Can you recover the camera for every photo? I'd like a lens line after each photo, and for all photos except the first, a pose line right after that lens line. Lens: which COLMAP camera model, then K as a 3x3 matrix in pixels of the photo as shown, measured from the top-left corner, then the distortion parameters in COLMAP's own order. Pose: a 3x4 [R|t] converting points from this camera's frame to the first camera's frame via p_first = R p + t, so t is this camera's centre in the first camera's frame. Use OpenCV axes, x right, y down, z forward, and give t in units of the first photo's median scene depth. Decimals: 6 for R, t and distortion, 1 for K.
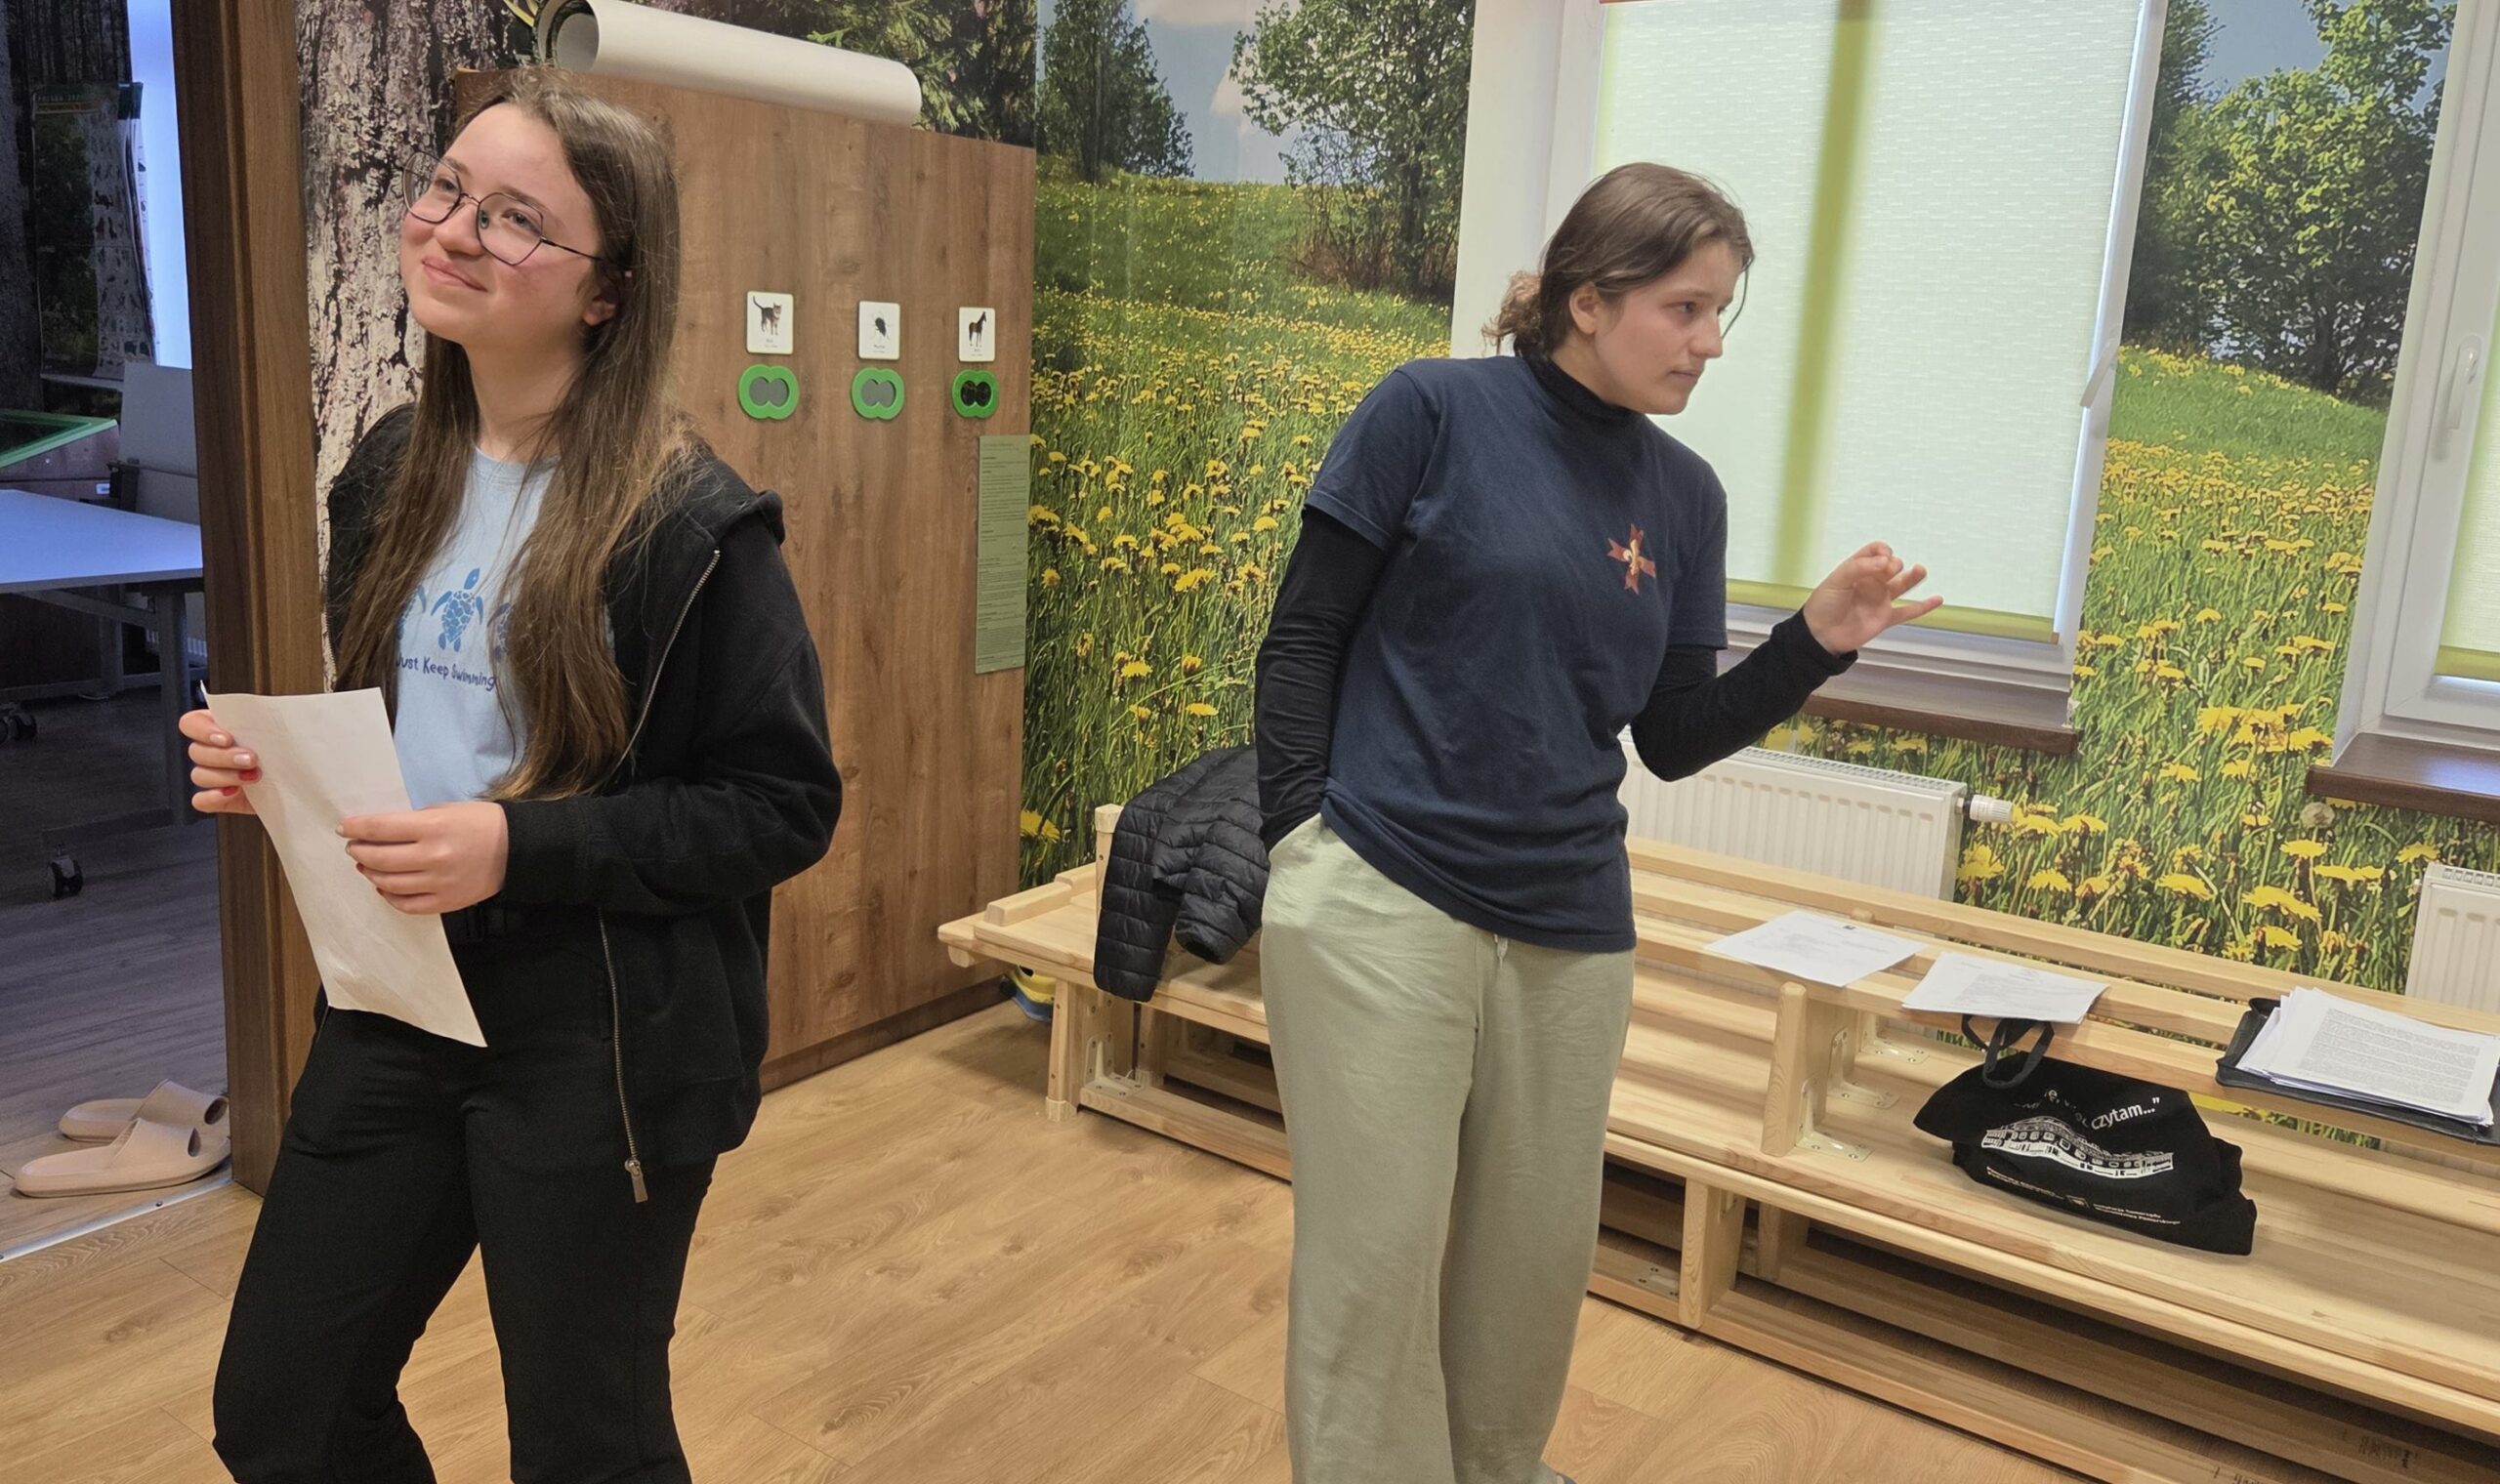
lens RADIAL K [[1890.1, 0, 1228.7], [0, 1890.1, 683.0], [0, 0, 1]] dist [0.077789, -0.065648]
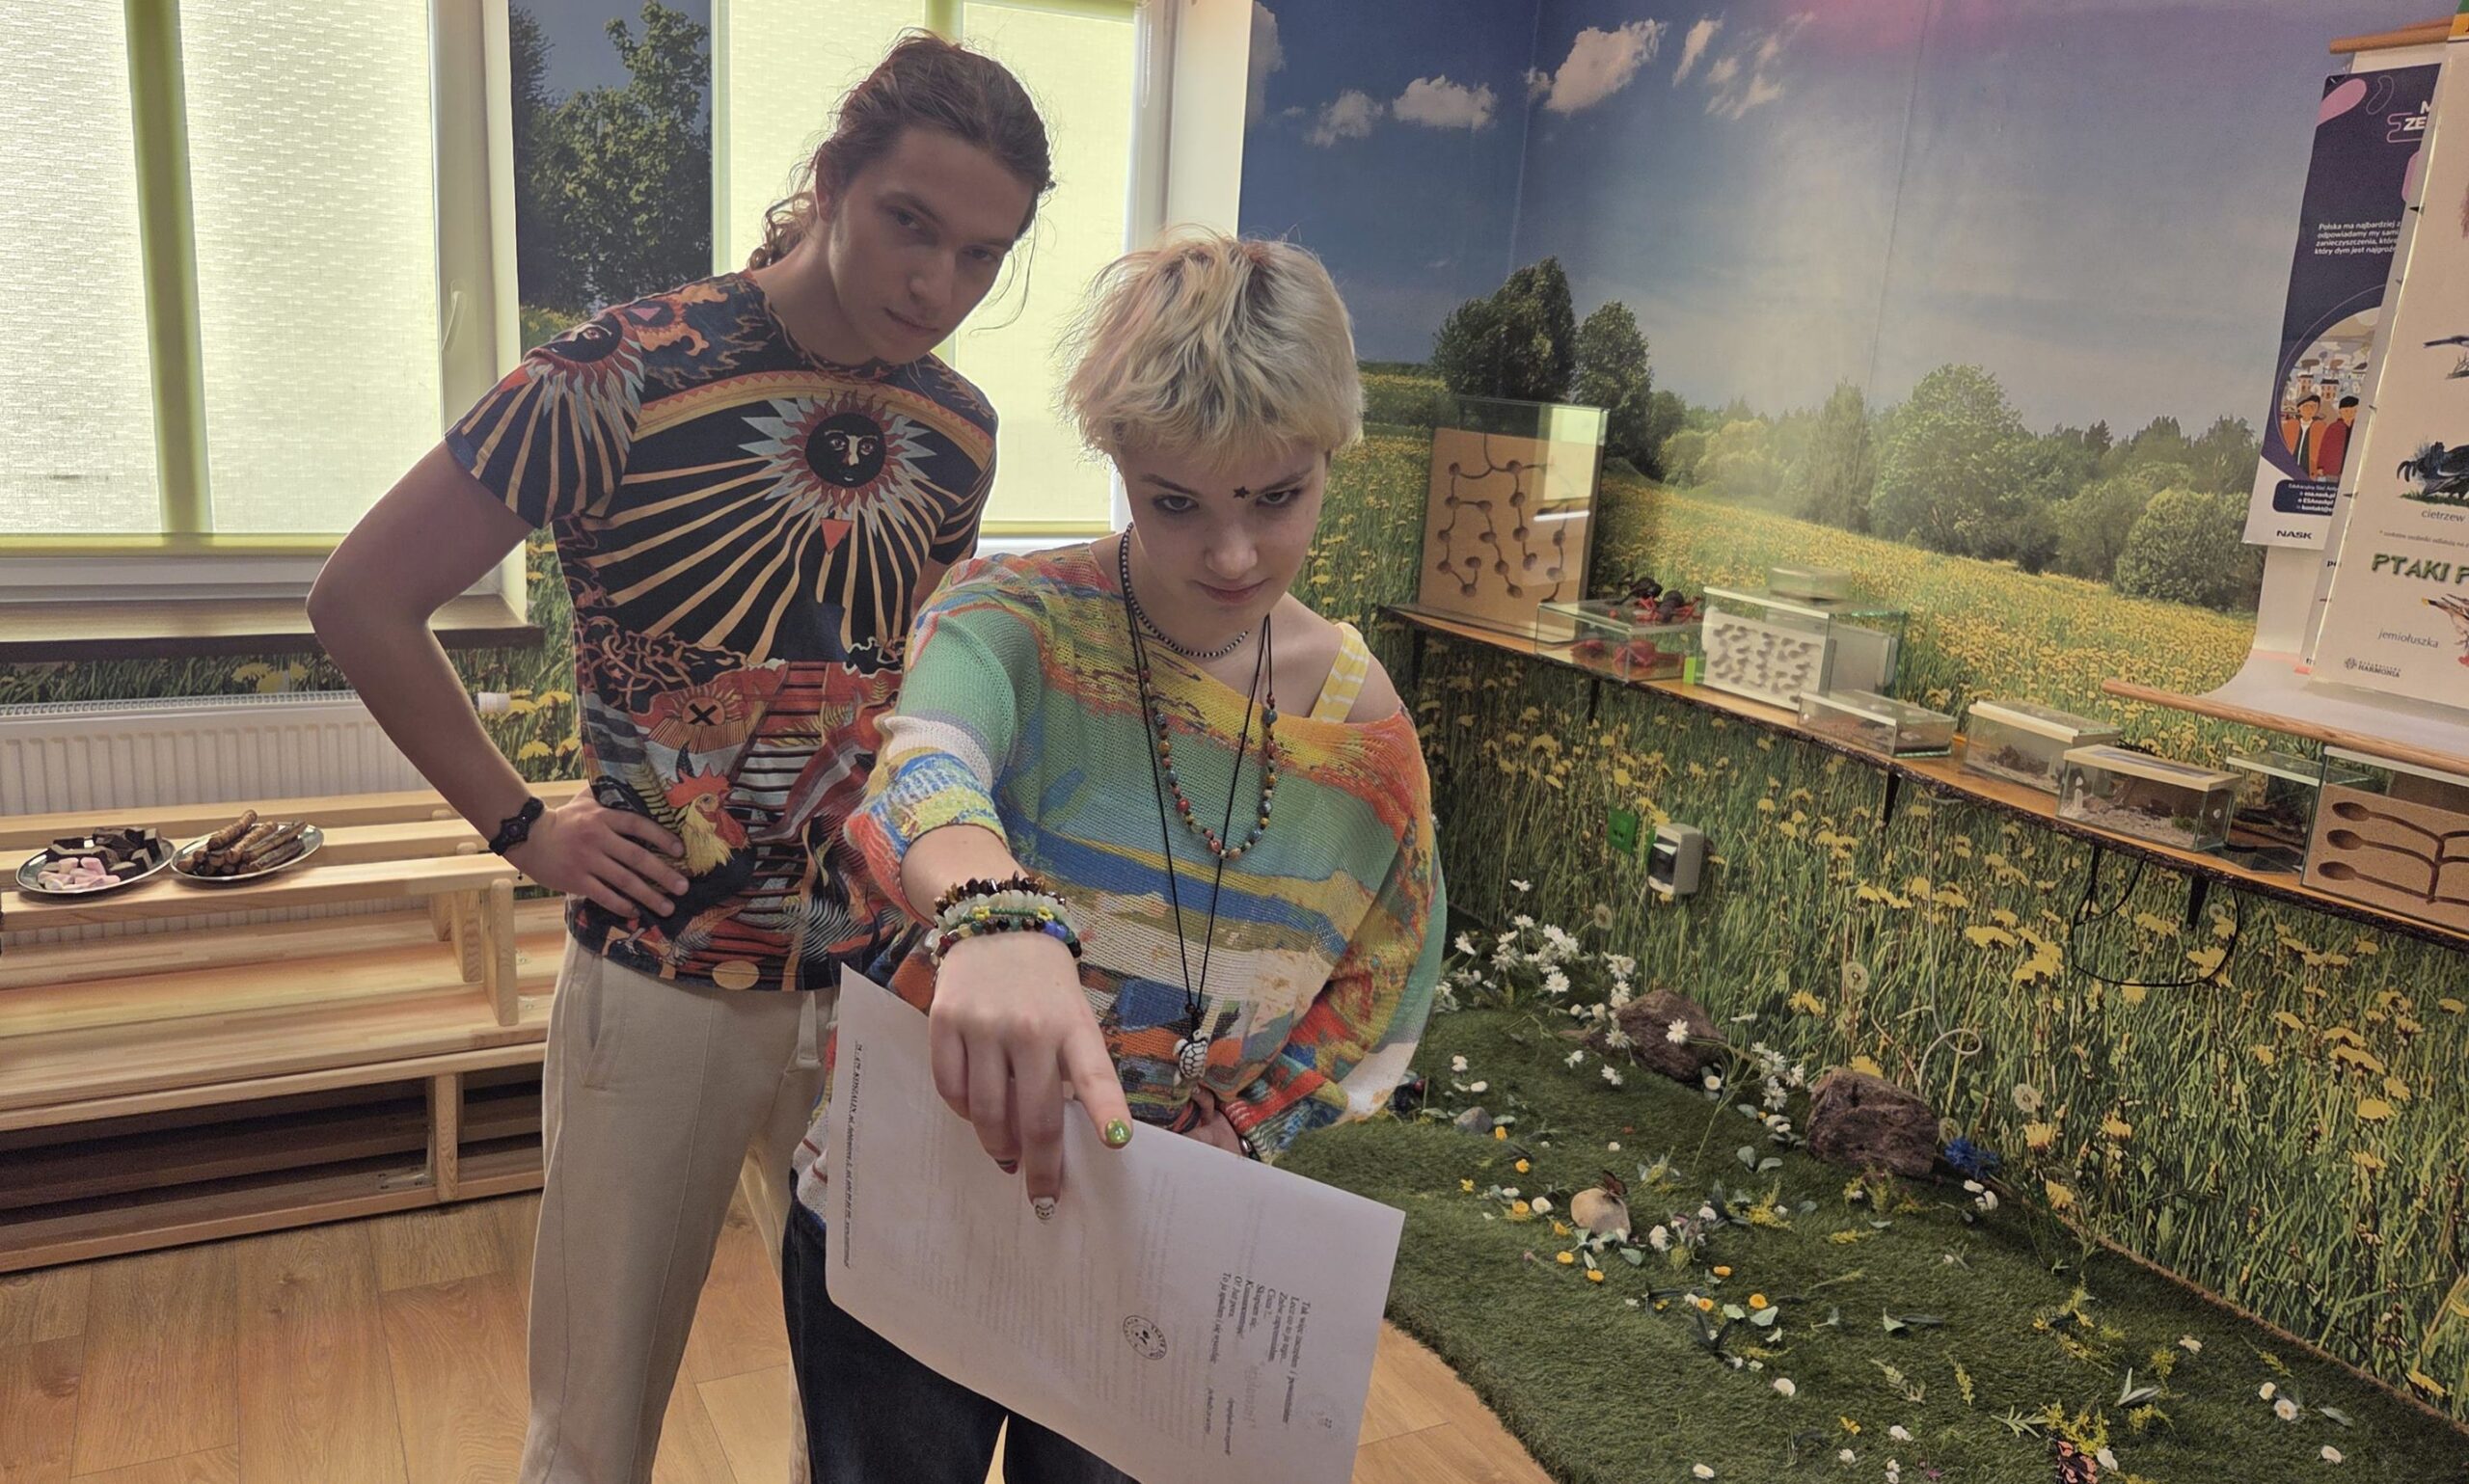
lens RADIAL K [[1830.6, 0, 1113.2], [0, 1830.6, 744.5], [0, 0, 1]] dist [0.074017, -0.059679]
pose [[0.488230, -0.228630, 0.842235, -0.345684], [0.136136, 0.973213, 0.185268, -0.061308], [-0.862031, 0.024205, 0.506277, 0.078194]]
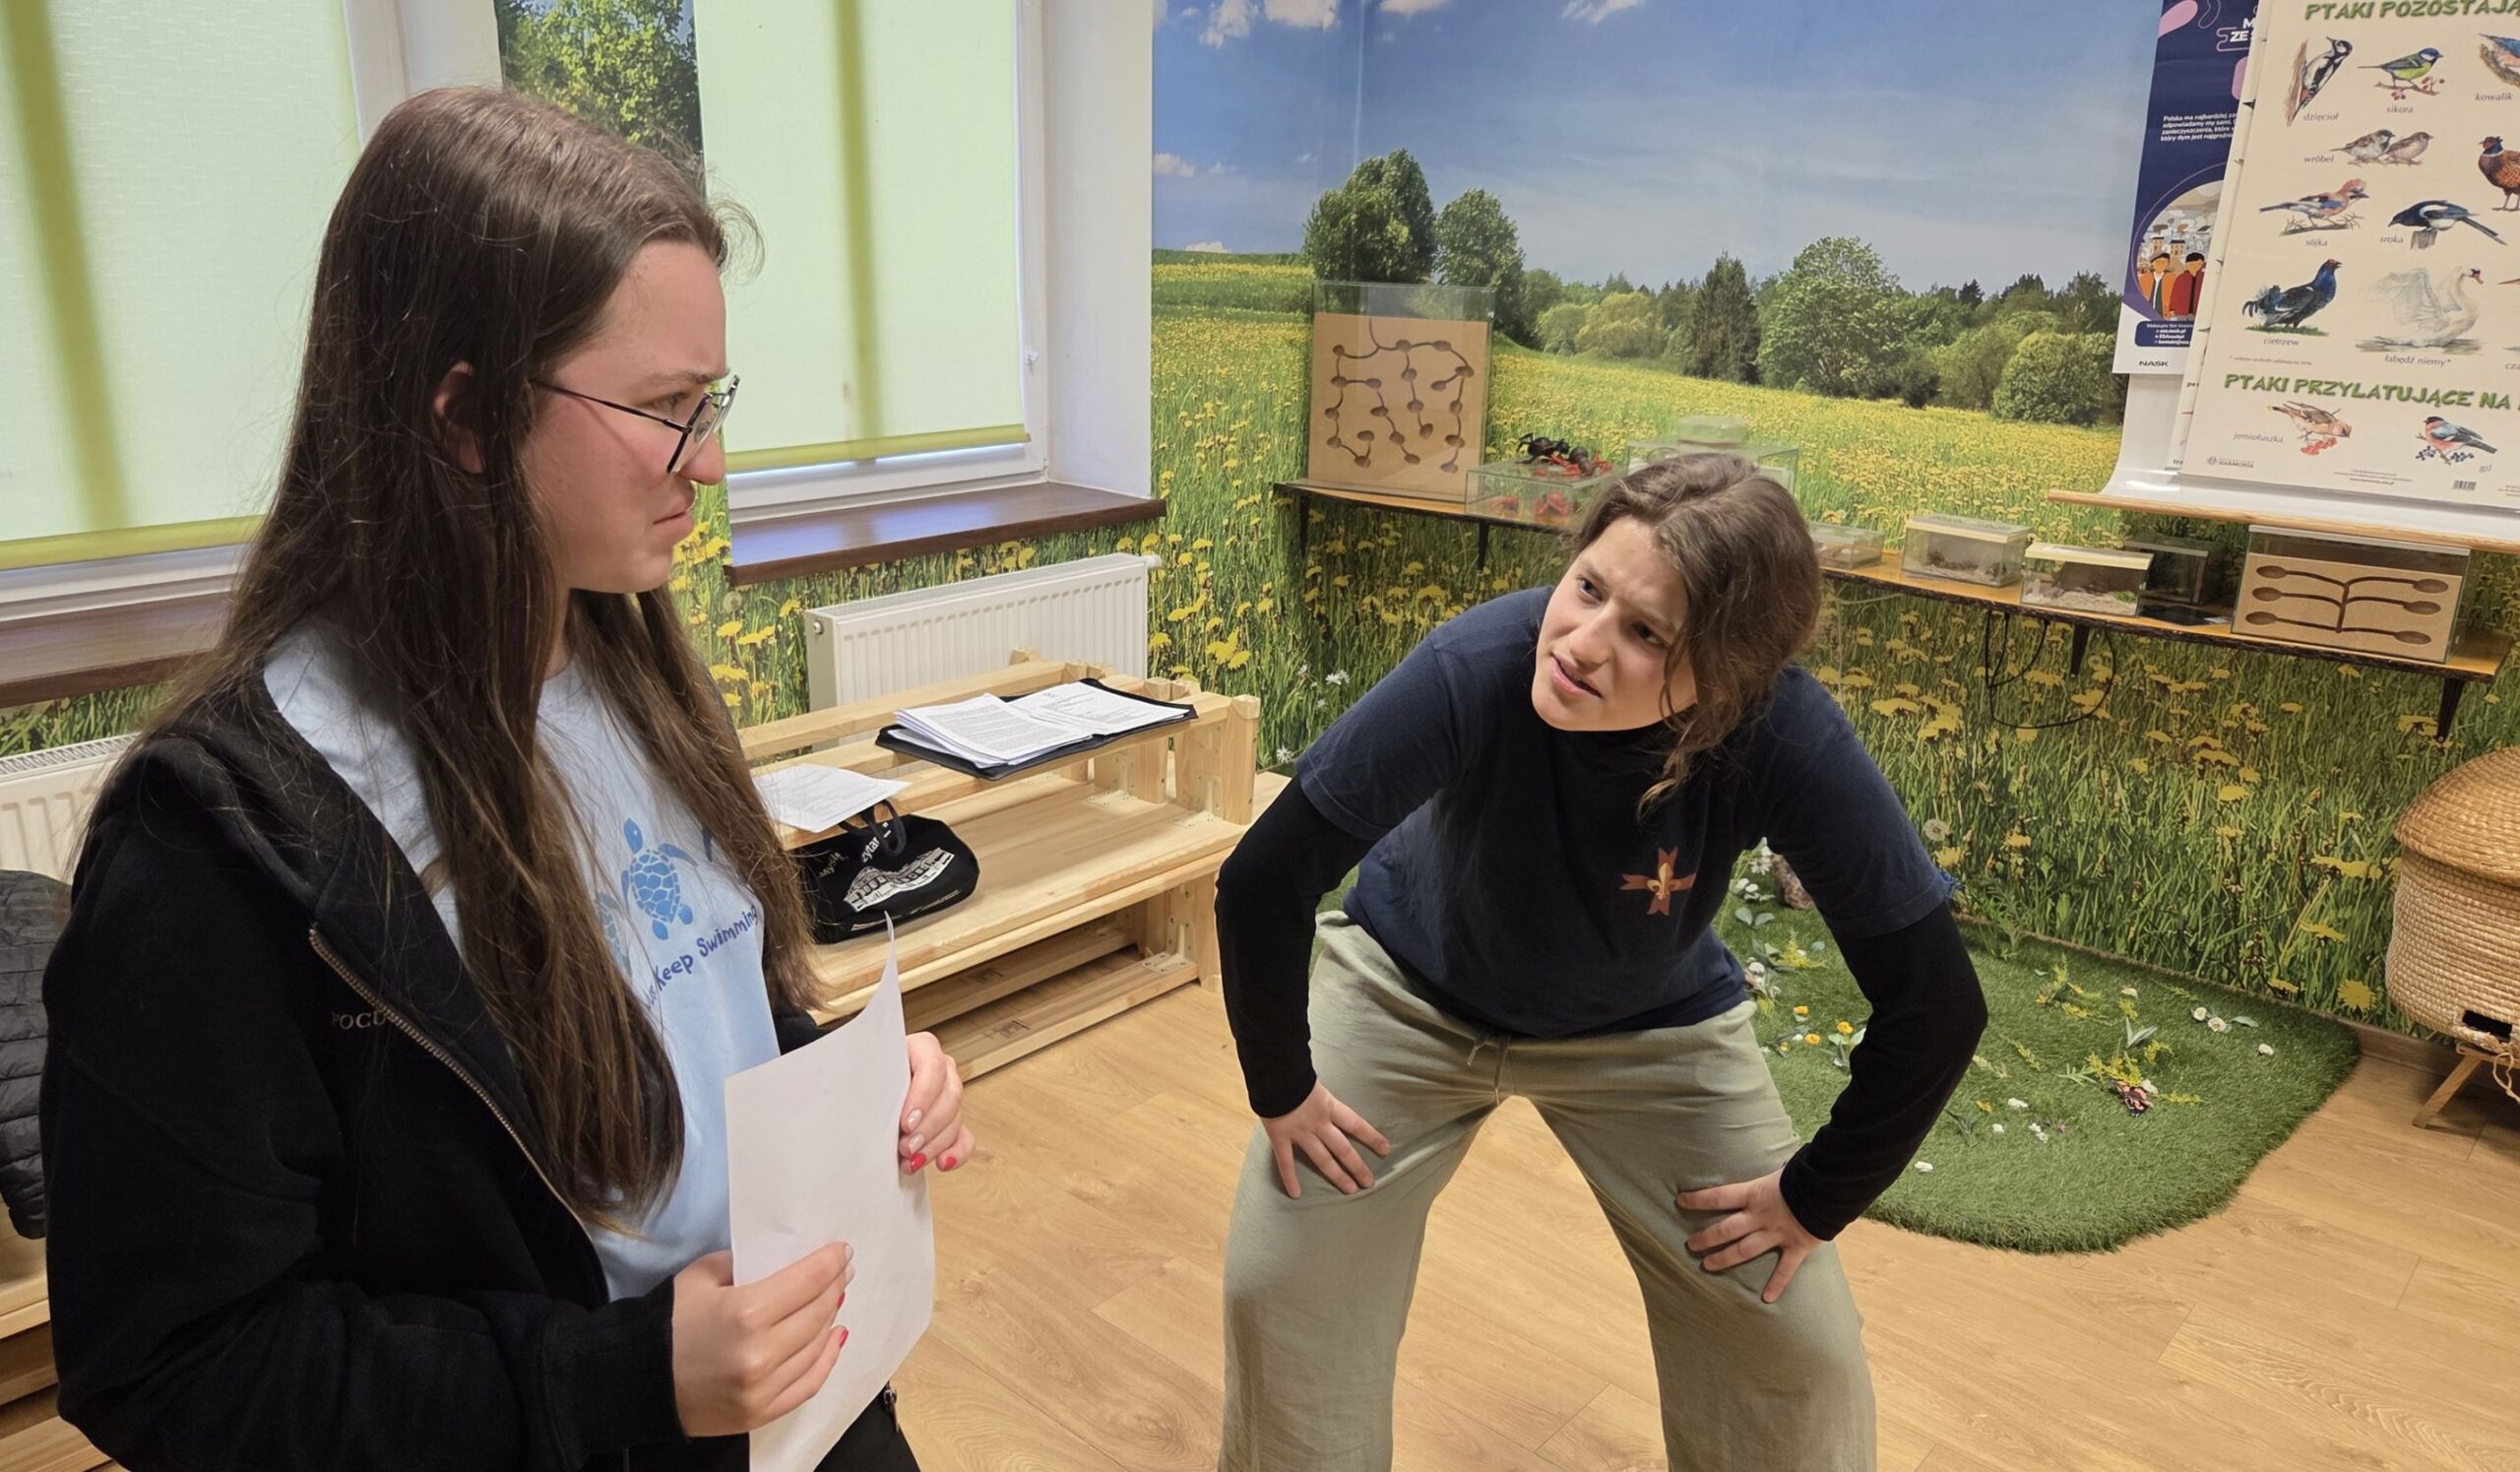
lens RADIAL K [[1756.2, 0, 1213.9], [0, 1756.2, 731.0], [0, 0, 1]] dist [0.068386, -0.054423]
pose [[0.125881, -0.333400, 0.934344, -0.457078], [0.174493, 0.934593, 0.309981, -0.137786], [-0.976579, 0.124016, 0.175824, 0.404401]]
